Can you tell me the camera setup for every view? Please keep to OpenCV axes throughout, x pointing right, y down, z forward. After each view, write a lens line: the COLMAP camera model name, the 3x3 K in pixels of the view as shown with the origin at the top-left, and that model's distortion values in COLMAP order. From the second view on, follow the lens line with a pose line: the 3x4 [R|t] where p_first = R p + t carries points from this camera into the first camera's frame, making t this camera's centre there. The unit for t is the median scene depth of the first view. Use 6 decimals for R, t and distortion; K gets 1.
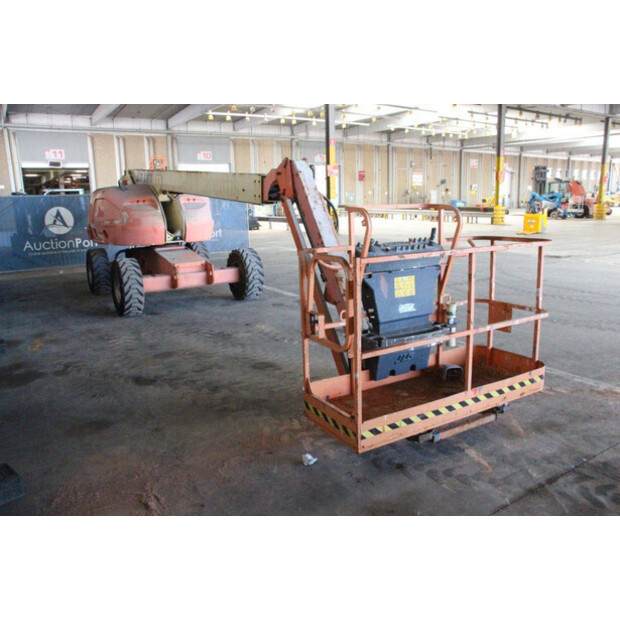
lens RADIAL K [[508.1, 0, 314.4], [0, 508.1, 308.7], [0, 0, 1]] dist [-0.134094, 0.071450]
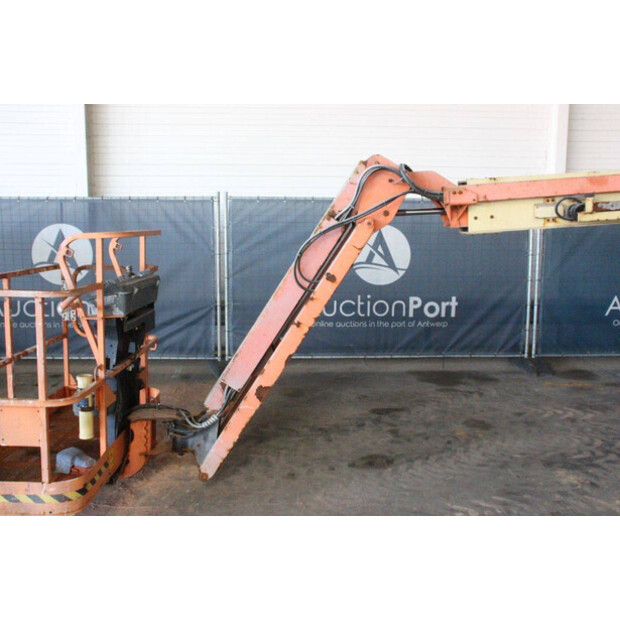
lens RADIAL K [[624.6, 0, 316.6], [0, 624.6, 309.4], [0, 0, 1]] dist [-0.058759, 0.000000]
pose [[-0.498308, 0.141079, -0.855445, 0.885251], [-0.182791, 0.947399, 0.262722, -0.406184], [0.847512, 0.287284, -0.446308, 1.741475]]
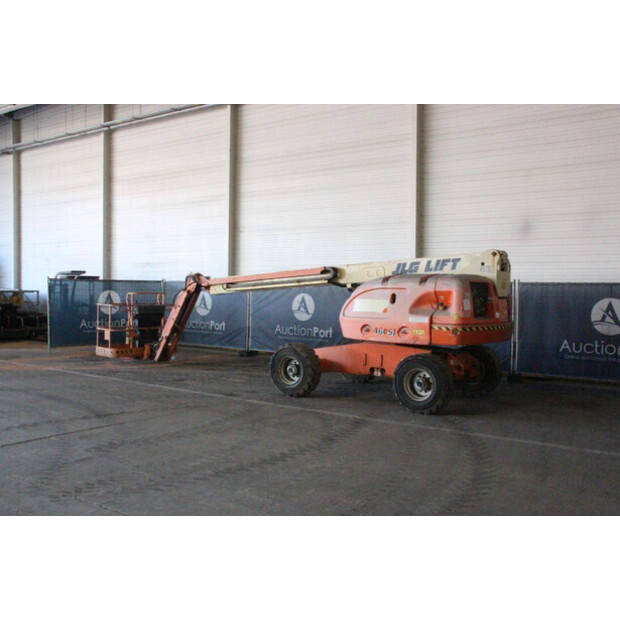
lens RADIAL K [[640.4, 0, 317.5], [0, 640.4, 293.0], [0, 0, 1]] dist [-0.042762, 0.000000]
pose [[-0.932221, 0.008613, -0.361787, 0.606126], [-0.074923, 0.973463, 0.216231, -1.105524], [0.354049, 0.228682, -0.906838, 4.822573]]
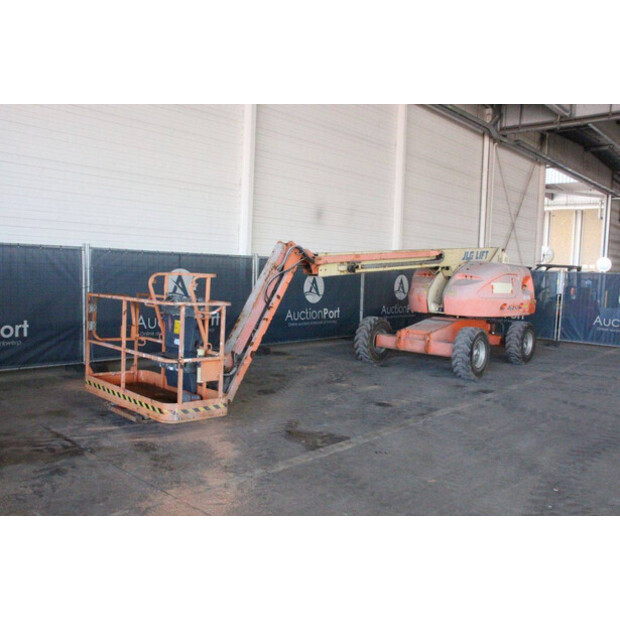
lens RADIAL K [[555.5, 0, 311.2], [0, 555.5, 308.8], [0, 0, 1]] dist [-0.107029, 0.080469]
pose [[0.264138, 0.096986, -0.959596, 1.843002], [-0.251045, 0.967550, 0.028687, -0.241761], [0.931240, 0.233324, 0.279915, 0.899263]]
